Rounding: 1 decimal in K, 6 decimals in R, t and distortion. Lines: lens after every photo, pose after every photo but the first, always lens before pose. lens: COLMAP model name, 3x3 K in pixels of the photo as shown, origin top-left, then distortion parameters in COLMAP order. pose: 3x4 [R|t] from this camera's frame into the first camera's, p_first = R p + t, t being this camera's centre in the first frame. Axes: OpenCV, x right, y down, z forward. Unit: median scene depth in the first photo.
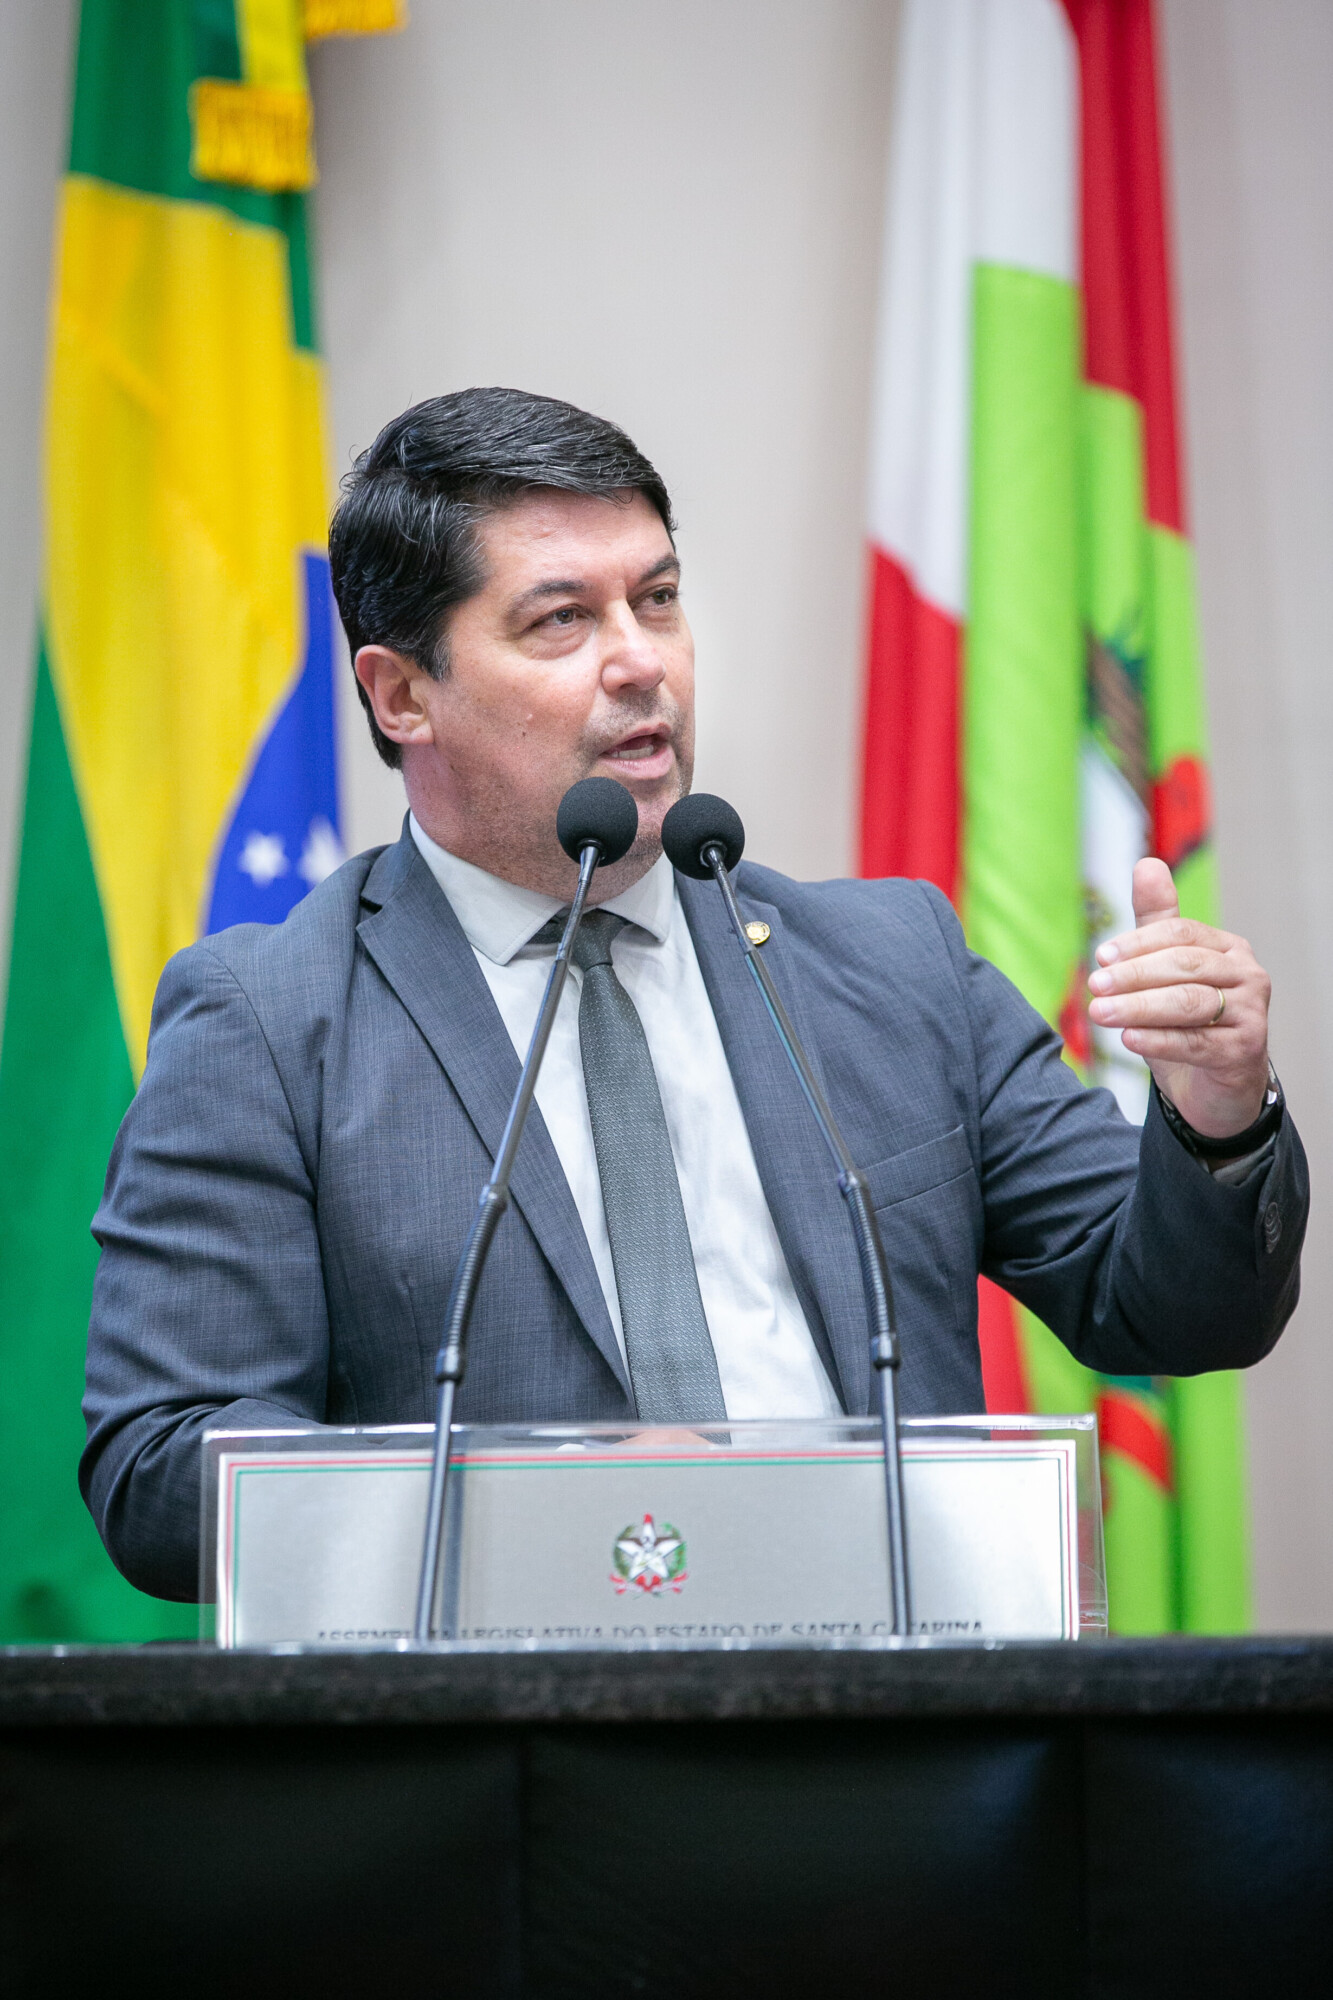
lens RADIAL K [[11503.9, 0, 745.5], [0, 11503.9, 988.8], [0, 0, 1]] dist [2.311735, 0.000000]
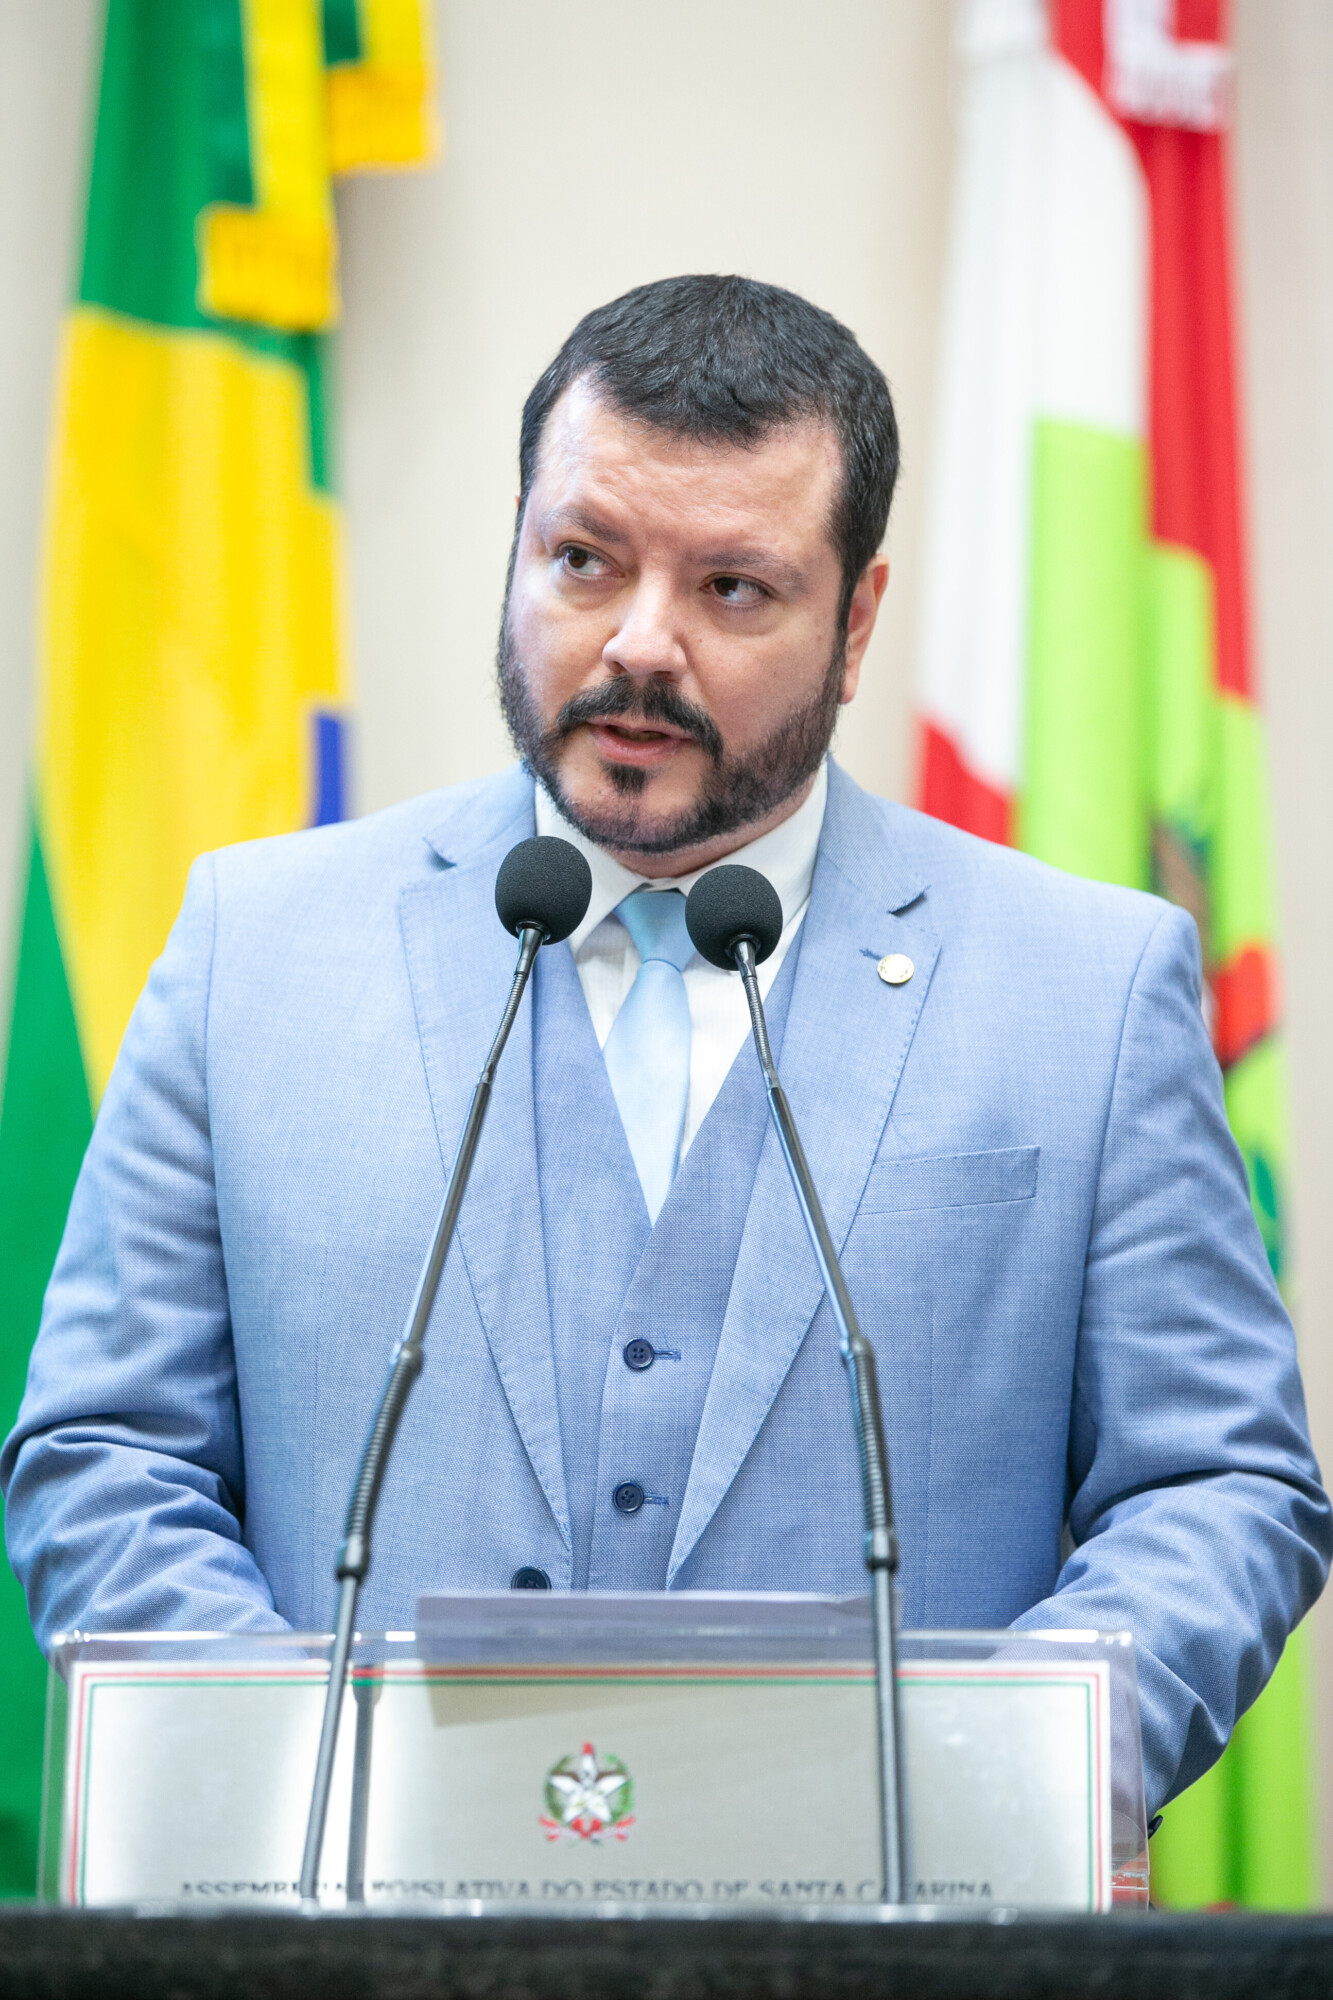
lens RADIAL K [[10057.4, 0, 652.0], [0, 10057.4, 988.5], [0, 0, 1]] dist [1.973044, 0.000000]
pose [[0.999654, 0.015000, -0.021627, 0.011016], [-0.015624, 0.999458, -0.028977, 0.012599], [0.021180, 0.029305, 0.999346, 0.274435]]
